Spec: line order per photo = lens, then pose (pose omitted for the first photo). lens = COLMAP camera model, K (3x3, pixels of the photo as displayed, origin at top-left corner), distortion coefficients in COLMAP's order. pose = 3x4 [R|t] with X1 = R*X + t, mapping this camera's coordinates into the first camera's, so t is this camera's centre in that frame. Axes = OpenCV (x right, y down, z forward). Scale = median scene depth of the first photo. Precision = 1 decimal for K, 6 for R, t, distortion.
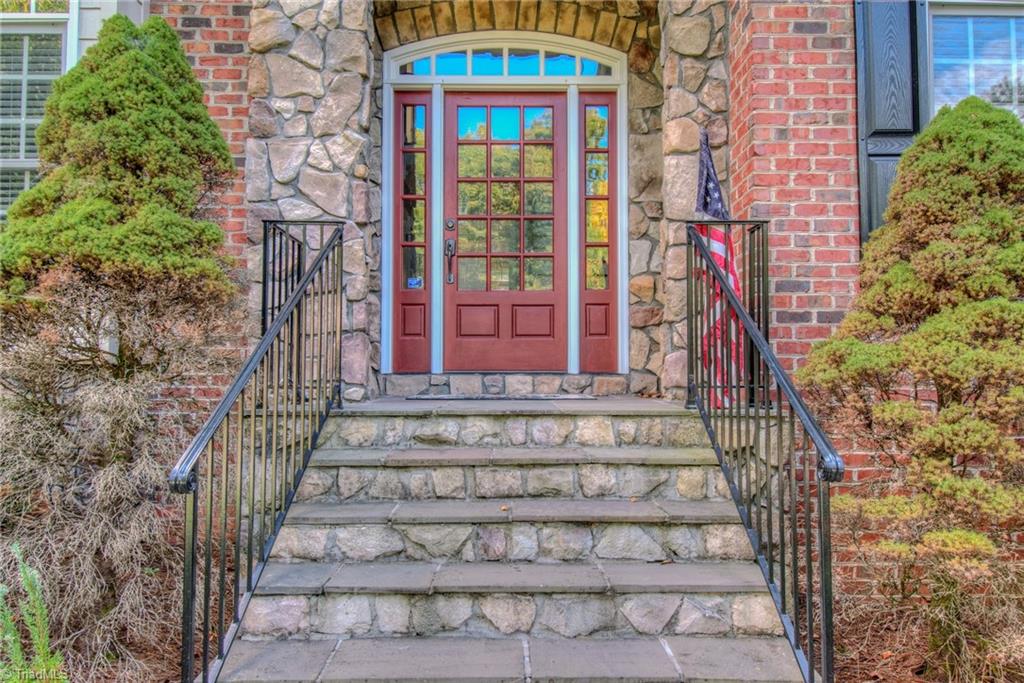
lens RADIAL K [[684.5, 0, 509.1], [0, 684.5, 336.5], [0, 0, 1]] dist [-0.026538, 0.000821]
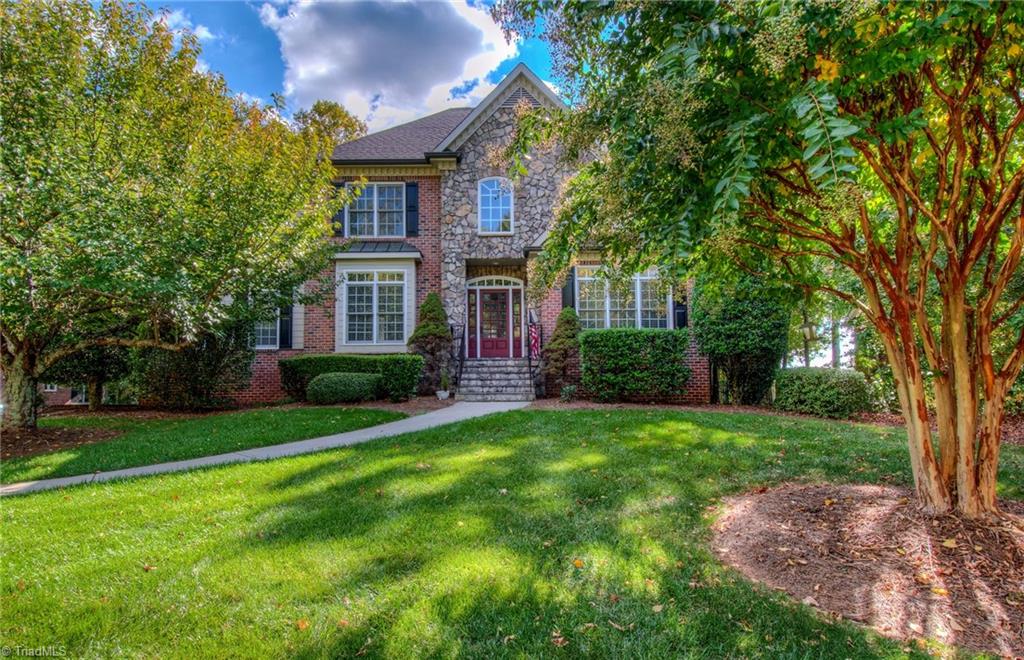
lens RADIAL K [[458.6, 0, 461.2], [0, 458.6, 328.5], [0, 0, 1]] dist [0.002479, -0.000787]
pose [[0.996712, -0.007387, -0.080683, 0.017080], [0.001127, 0.997003, -0.077359, 0.094842], [0.081012, 0.077014, 0.993733, -1.817302]]
